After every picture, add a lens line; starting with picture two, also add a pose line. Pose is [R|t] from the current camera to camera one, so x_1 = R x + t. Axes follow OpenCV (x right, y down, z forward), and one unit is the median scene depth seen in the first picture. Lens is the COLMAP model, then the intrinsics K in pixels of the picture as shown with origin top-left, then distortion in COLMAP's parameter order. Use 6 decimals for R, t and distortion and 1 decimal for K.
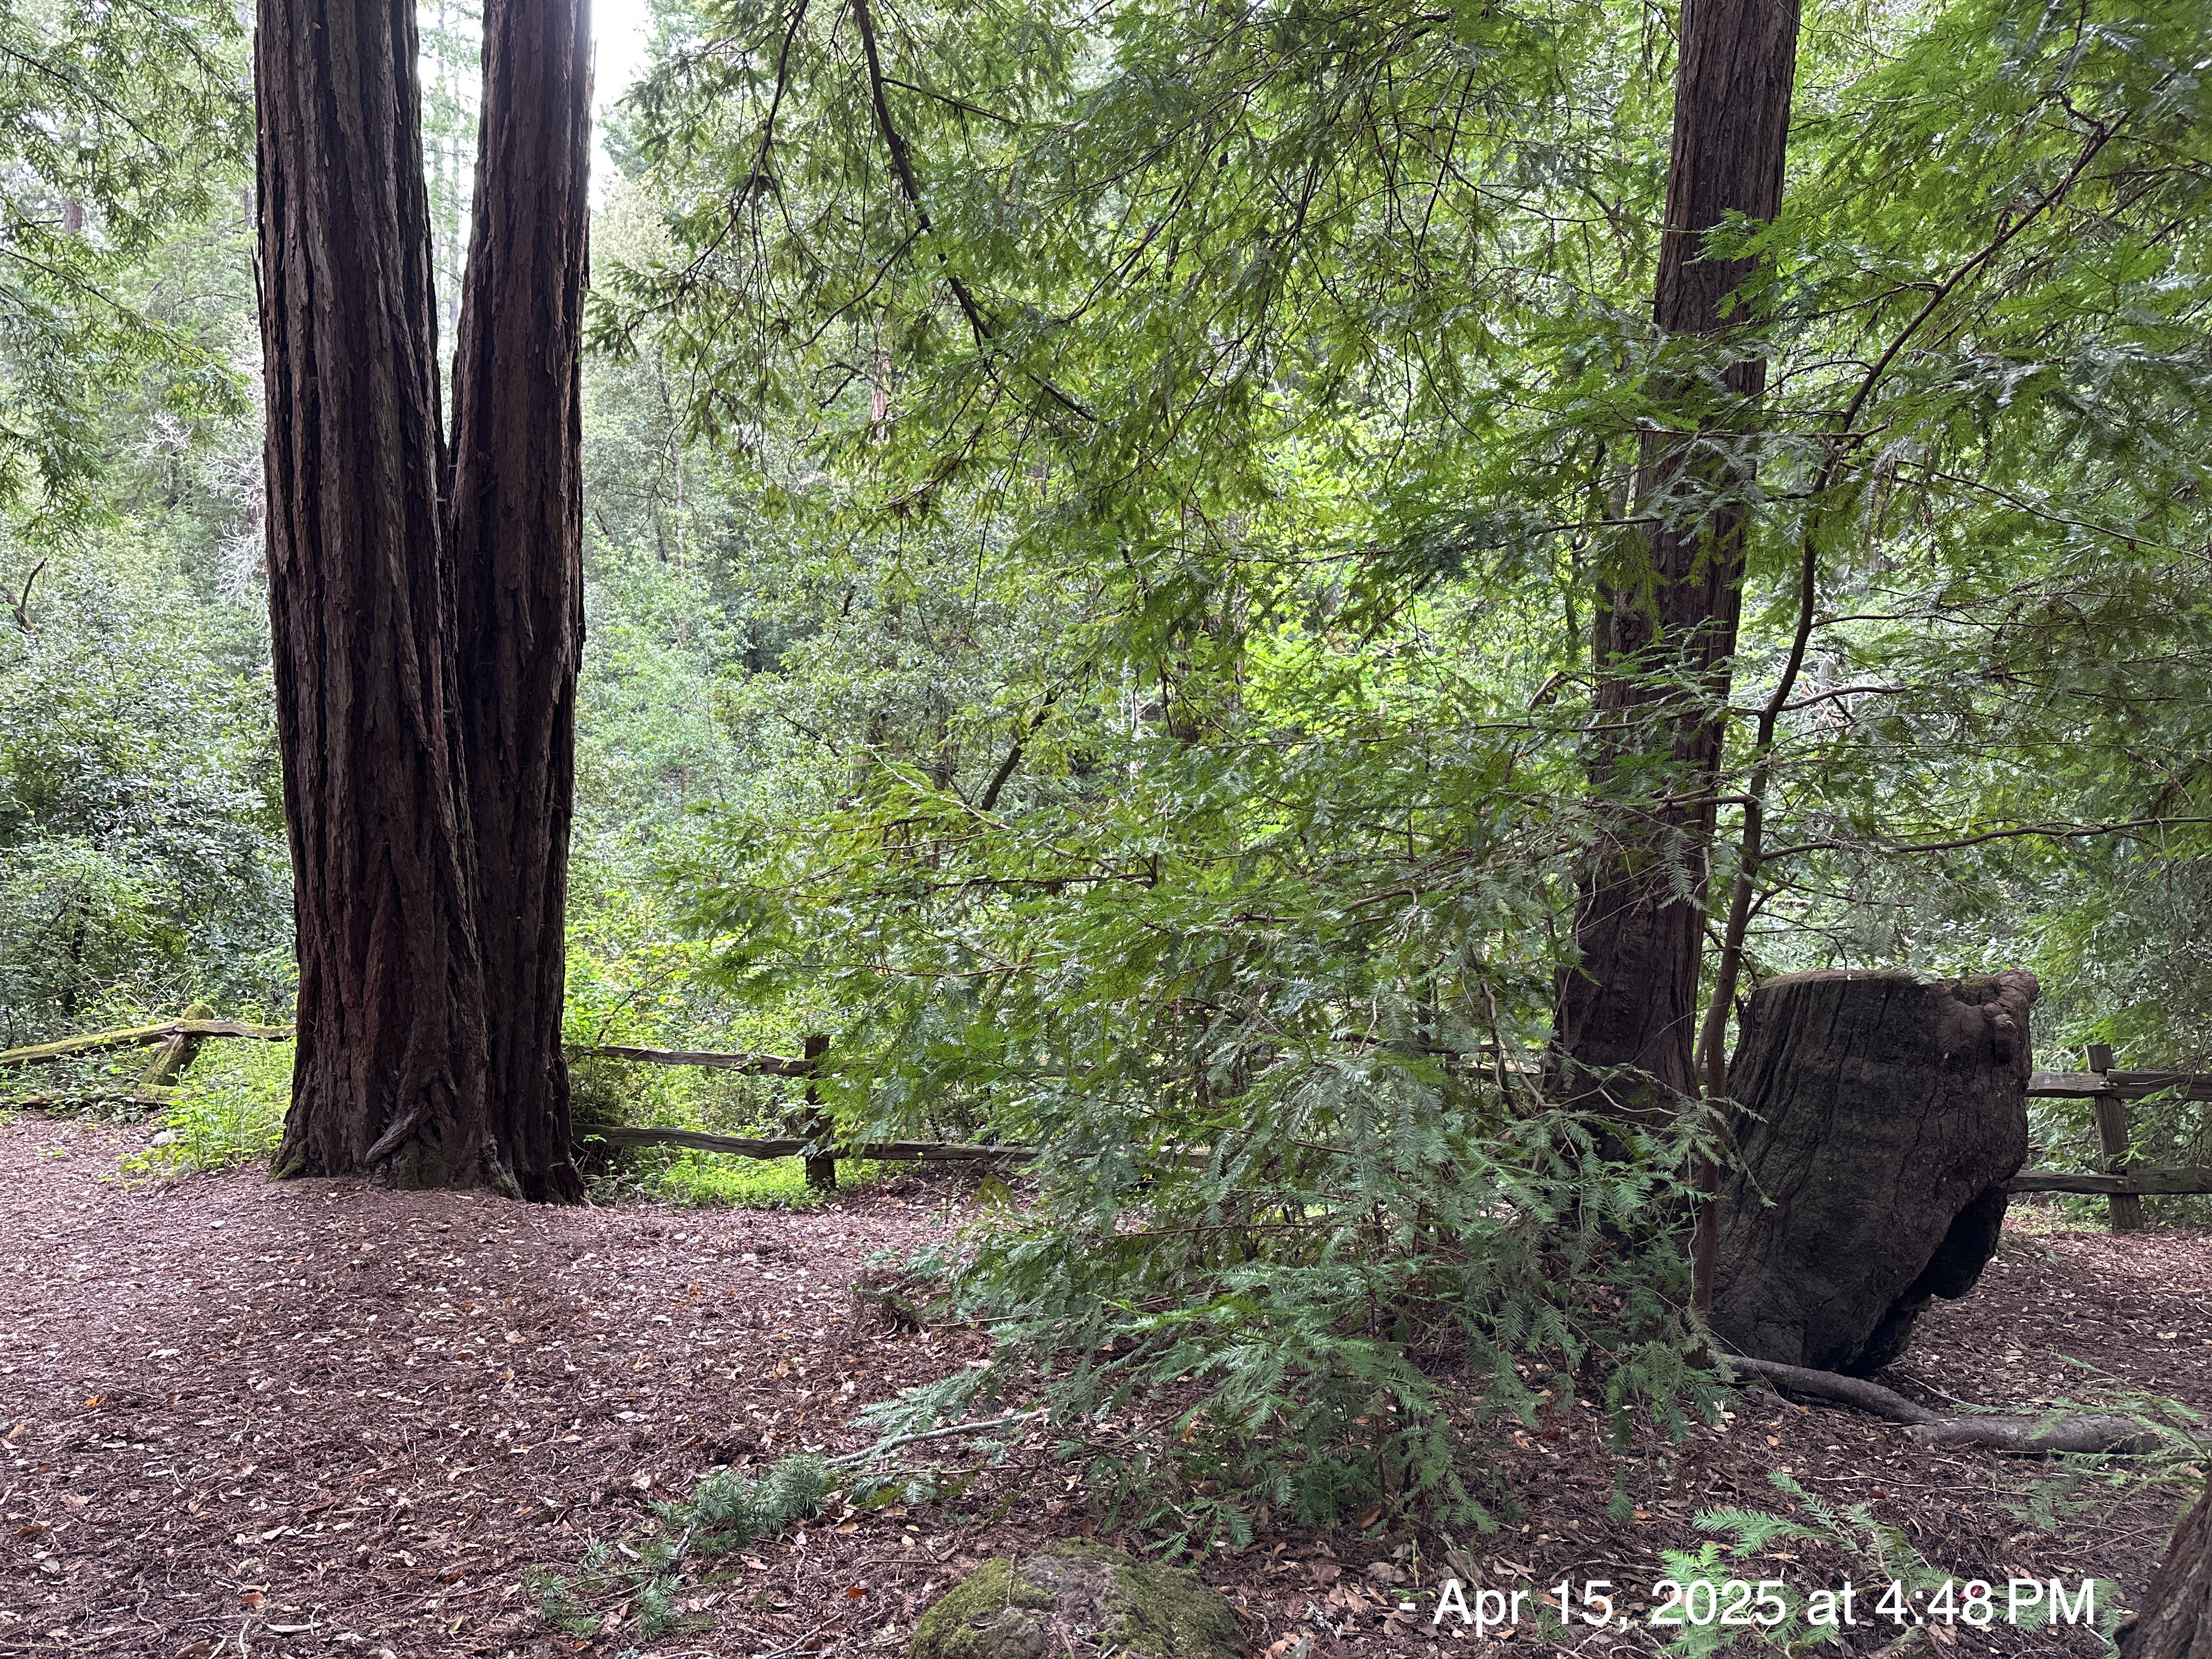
lens RADIAL K [[1541.1, 0, 1106.0], [0, 1541.1, 829.5], [0, 0, 1]] dist [0.001194, -0.005458]
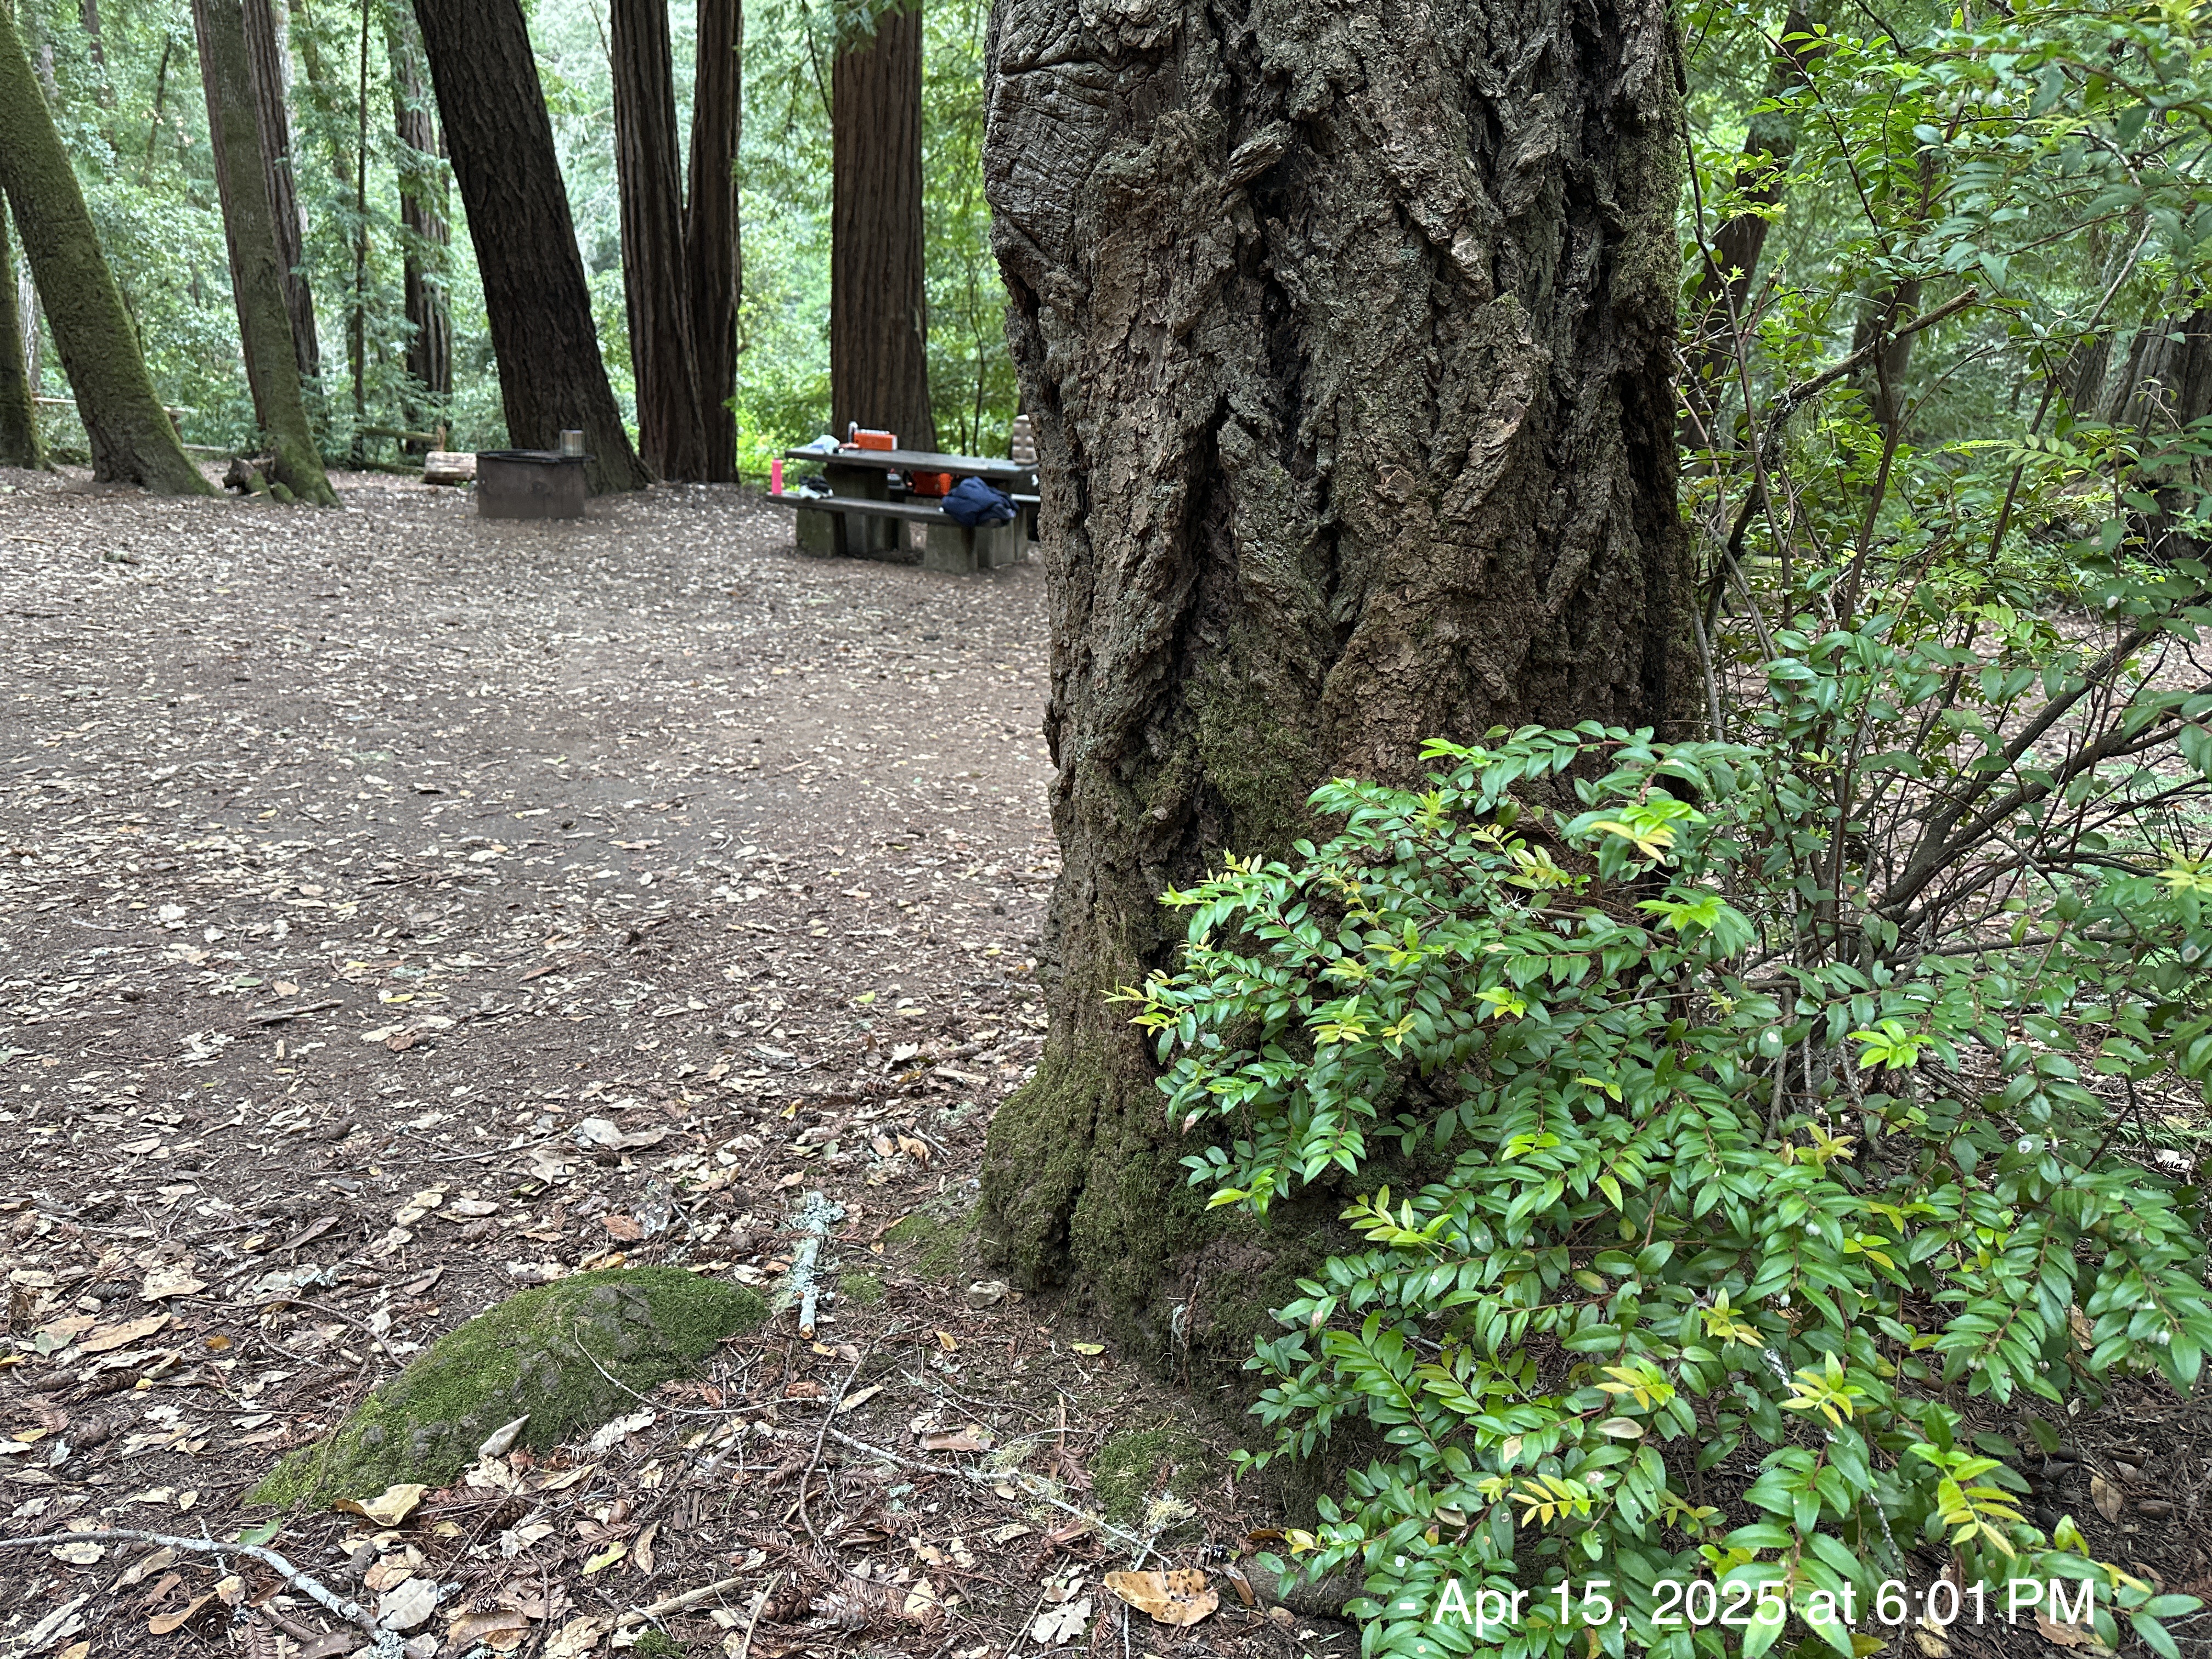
lens RADIAL K [[1541.1, 0, 1106.0], [0, 1541.1, 829.5], [0, 0, 1]] dist [0.001194, -0.005458]
pose [[0.982364, 0.113045, -0.148934, 0.764608], [-0.068584, 0.958870, 0.275435, -0.024328], [0.173945, -0.260363, 0.949713, -1.587681]]
